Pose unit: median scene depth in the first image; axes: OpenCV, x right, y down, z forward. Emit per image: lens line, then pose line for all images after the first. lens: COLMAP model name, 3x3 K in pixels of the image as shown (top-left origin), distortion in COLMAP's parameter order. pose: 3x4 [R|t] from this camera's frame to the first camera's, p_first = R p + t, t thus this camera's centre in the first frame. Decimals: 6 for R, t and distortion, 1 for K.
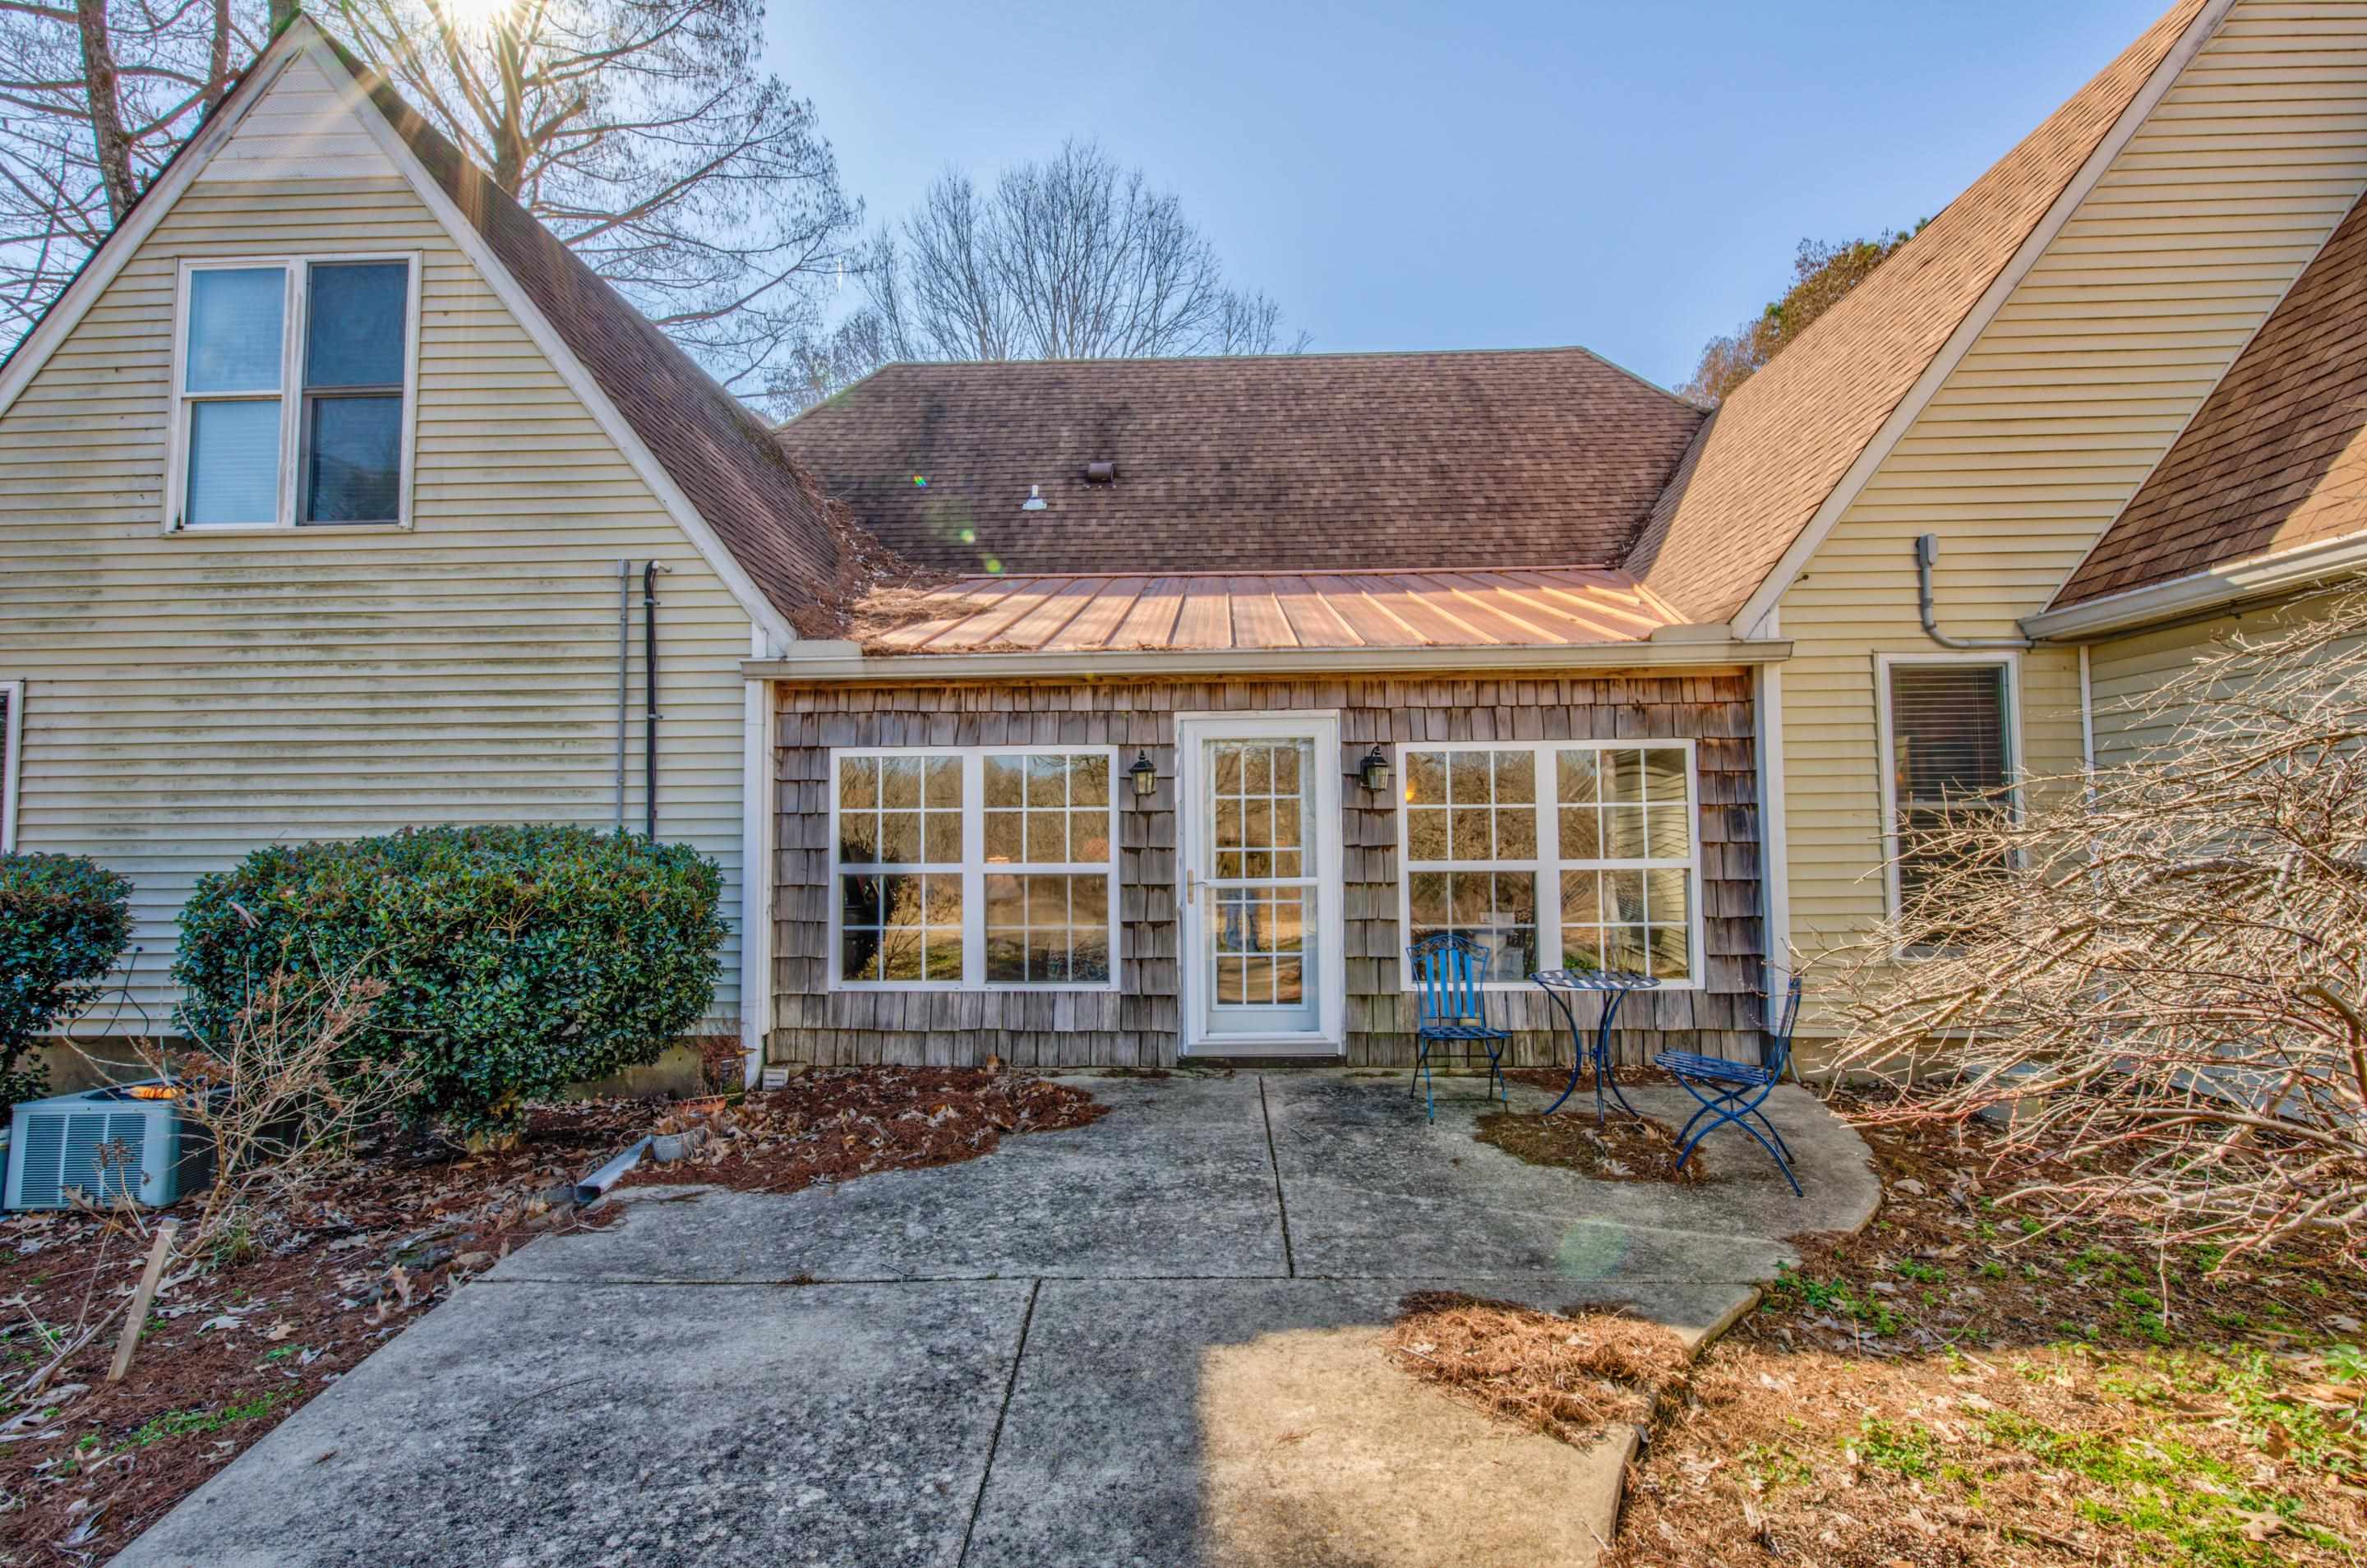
lens RADIAL K [[992.4, 0, 1183.5], [0, 992.4, 784.0], [0, 0, 1]] dist [0.001108, 0.000070]
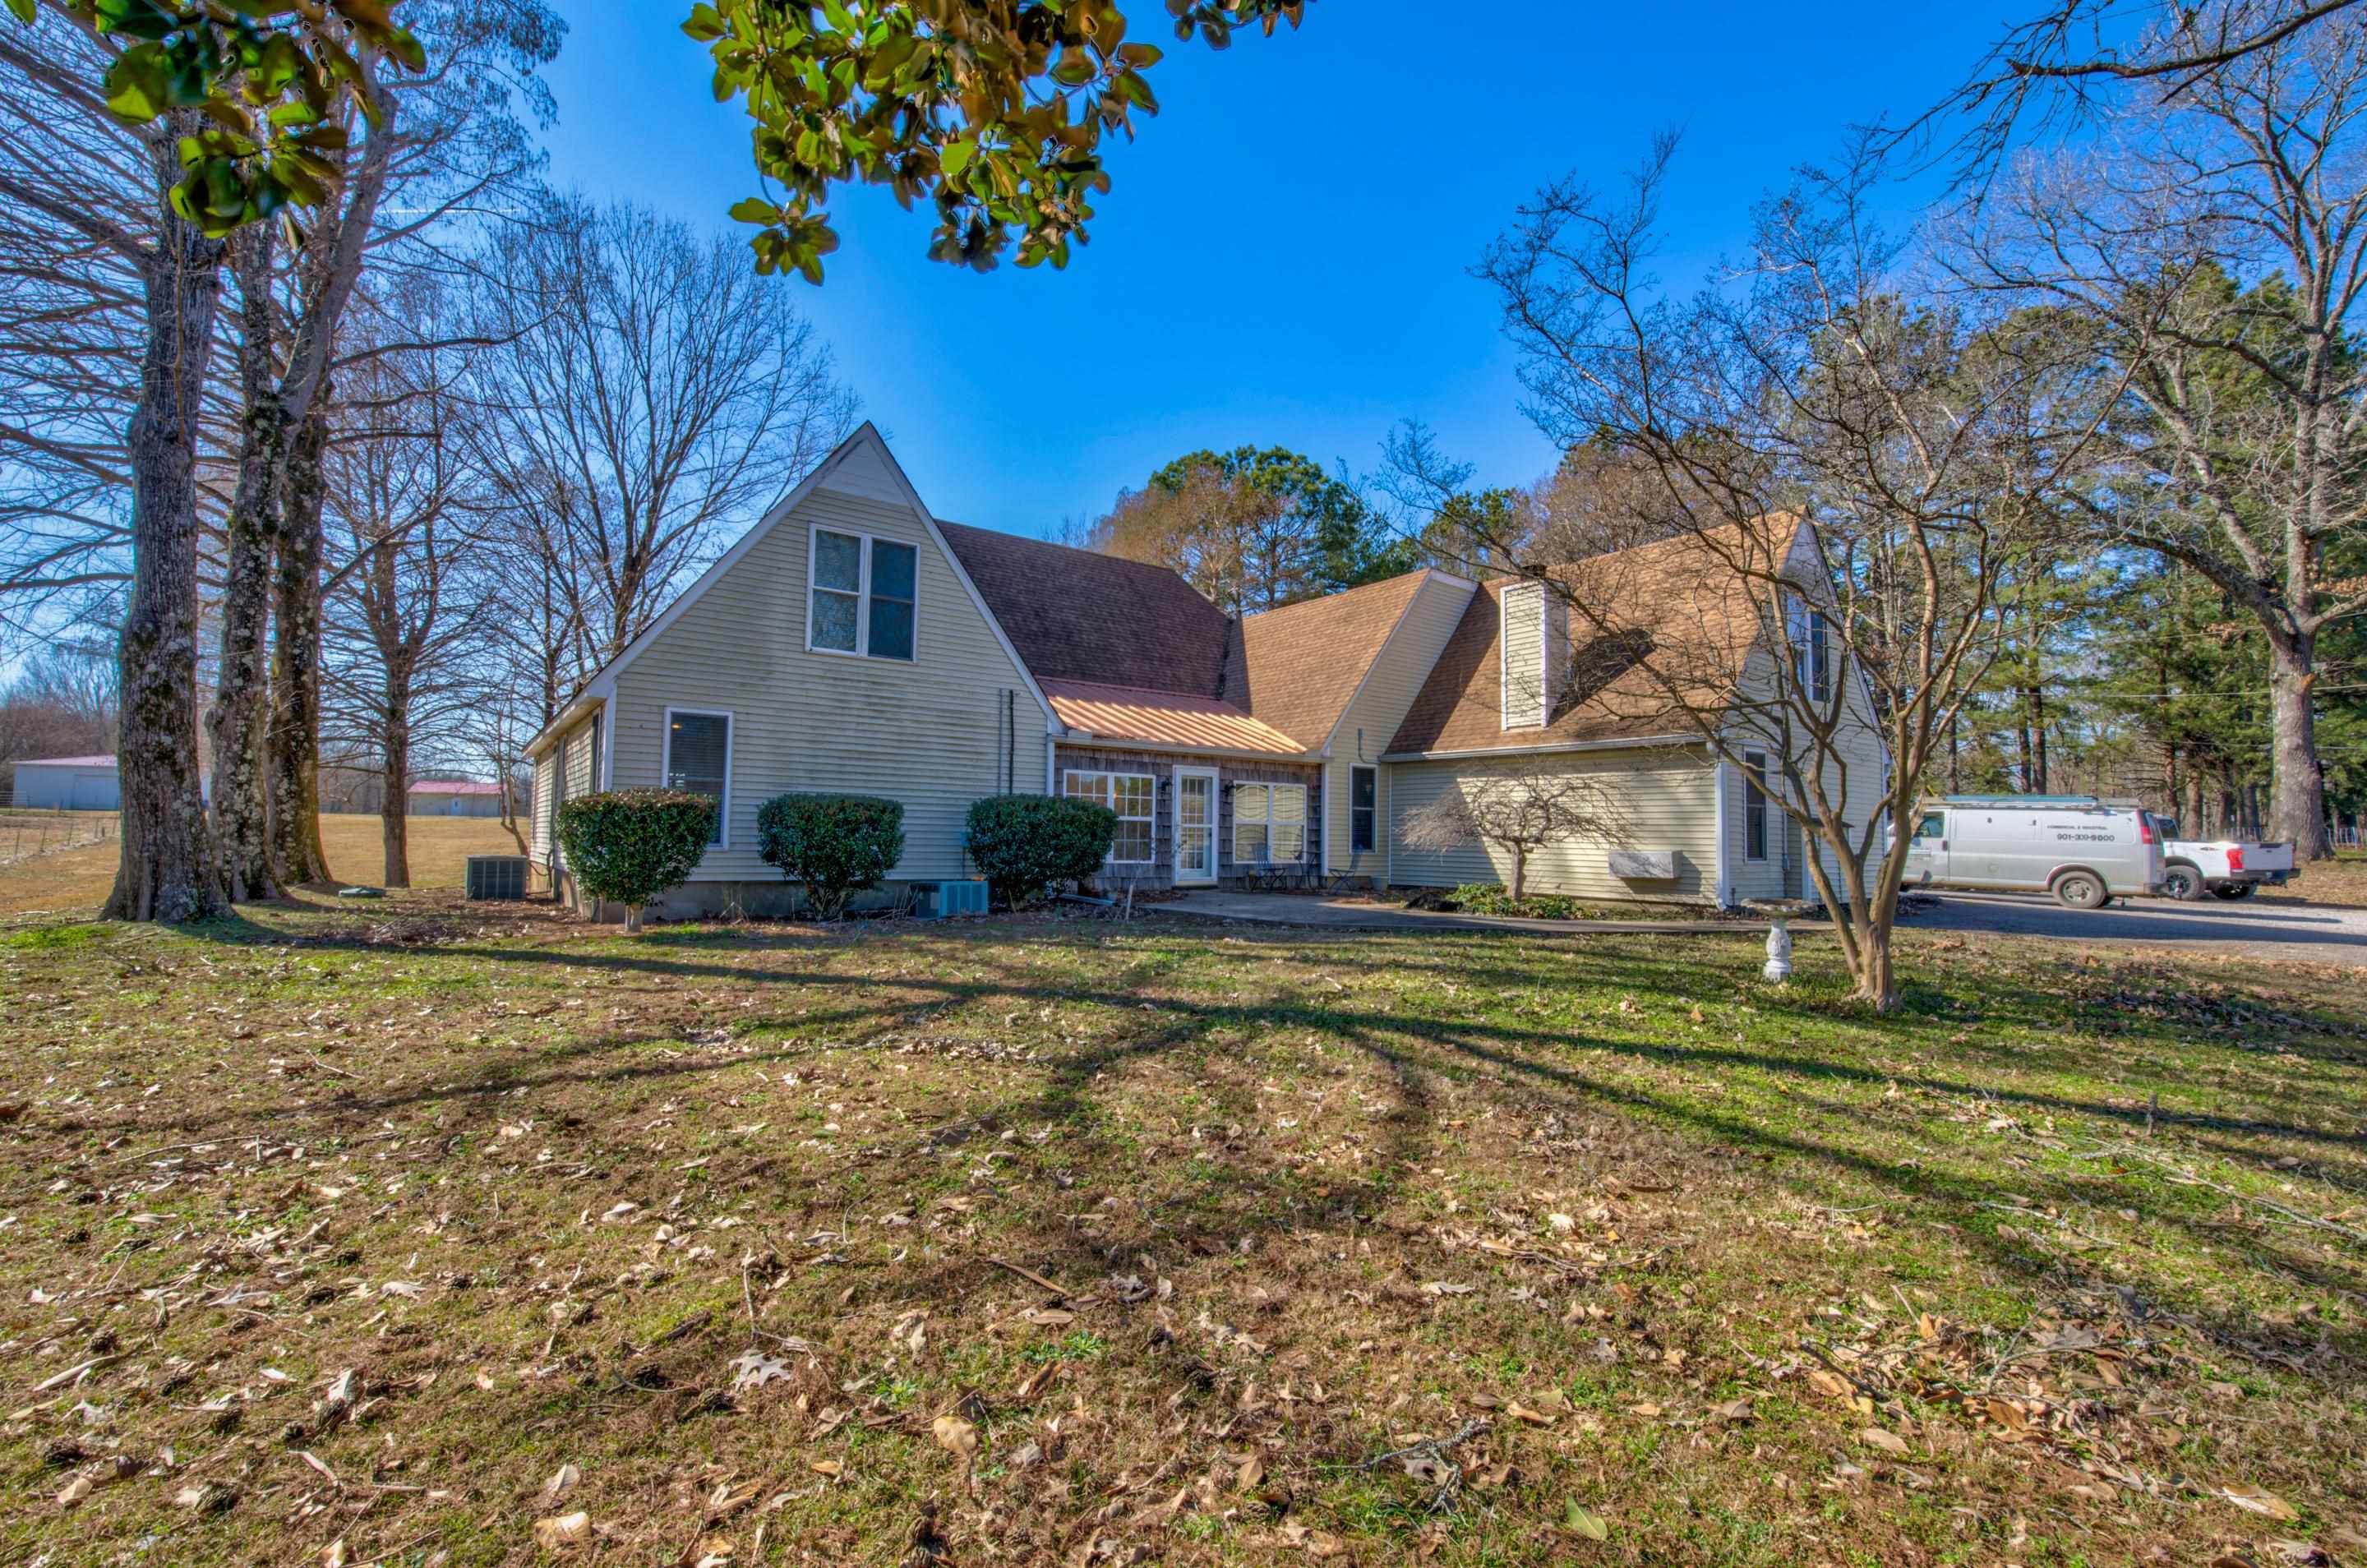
lens RADIAL K [[992.4, 0, 1183.5], [0, 992.4, 784.0], [0, 0, 1]] dist [0.001108, 0.000070]
pose [[0.777565, 0.055170, 0.626378, -1.754221], [-0.039833, 0.998465, -0.038496, 0.088939], [-0.627540, 0.004983, 0.778569, -1.208027]]
